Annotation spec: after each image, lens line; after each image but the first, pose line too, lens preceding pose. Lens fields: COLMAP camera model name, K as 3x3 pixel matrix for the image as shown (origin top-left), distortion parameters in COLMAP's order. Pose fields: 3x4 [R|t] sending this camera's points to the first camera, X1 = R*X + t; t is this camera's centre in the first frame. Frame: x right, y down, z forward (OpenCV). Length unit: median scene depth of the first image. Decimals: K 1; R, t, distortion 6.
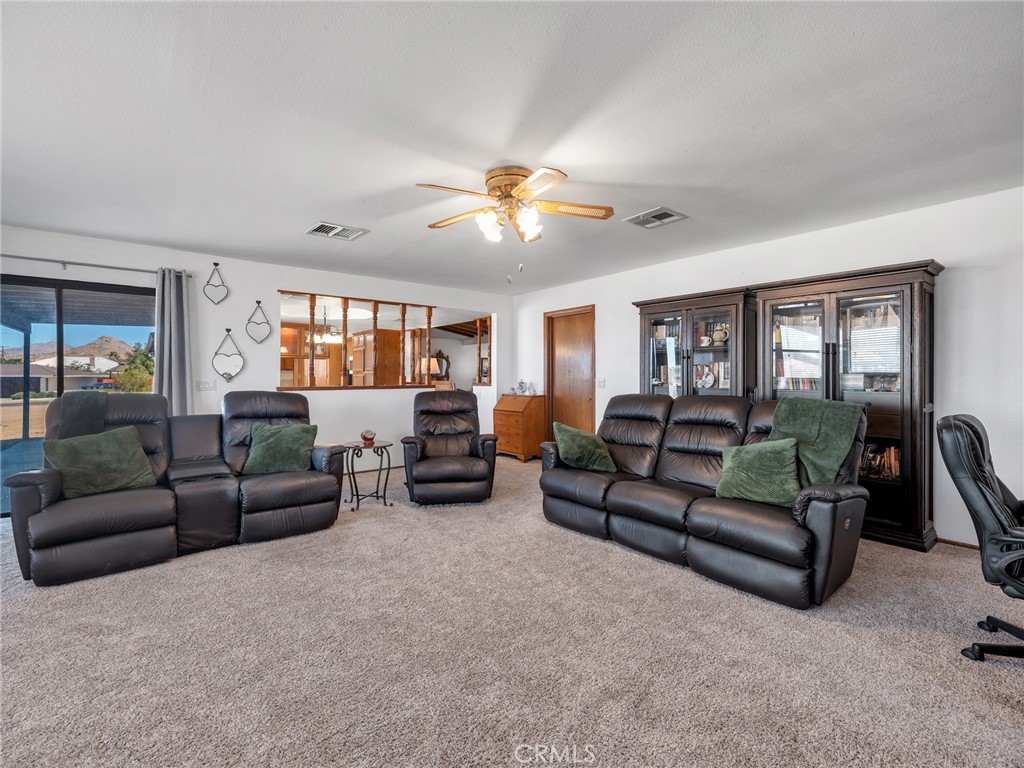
lens RADIAL K [[432.3, 0, 513.5], [0, 432.3, 371.9], [0, 0, 1]] dist [-0.000603, -0.000160]
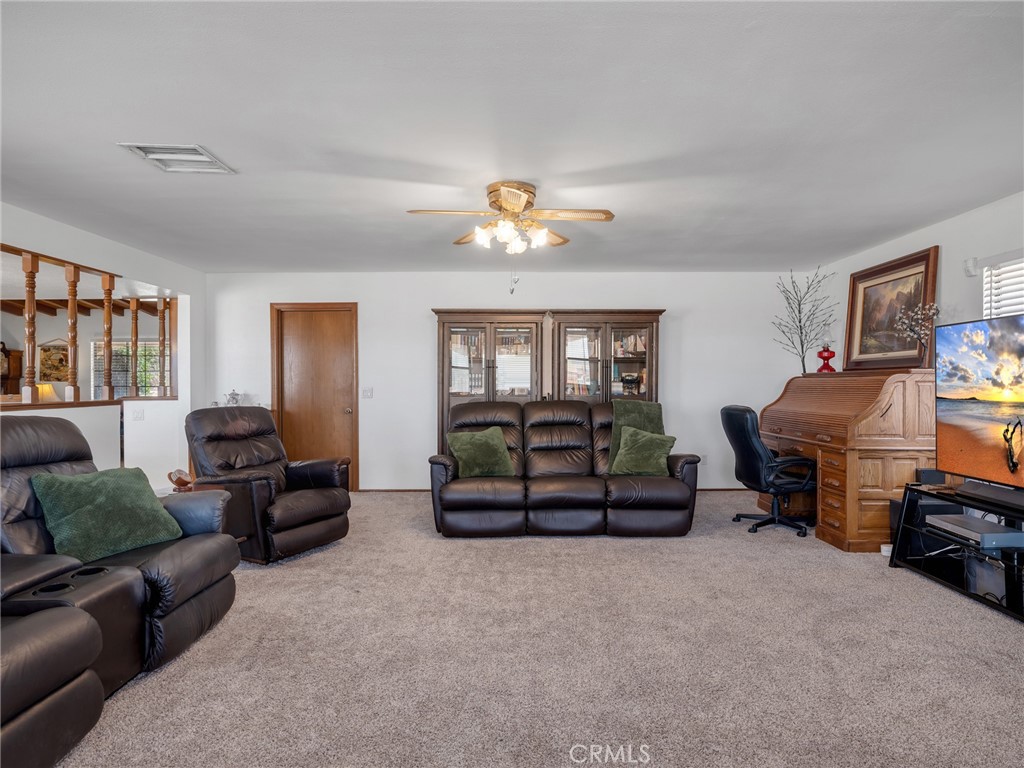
lens RADIAL K [[504.3, 0, 518.2], [0, 504.3, 385.6], [0, 0, 1]] dist [-0.002163, 0.000097]
pose [[0.669928, -0.003291, 0.742419, -0.564412], [-0.004689, 0.999951, 0.008664, 0.000771], [-0.742411, -0.009286, 0.669880, 0.126779]]
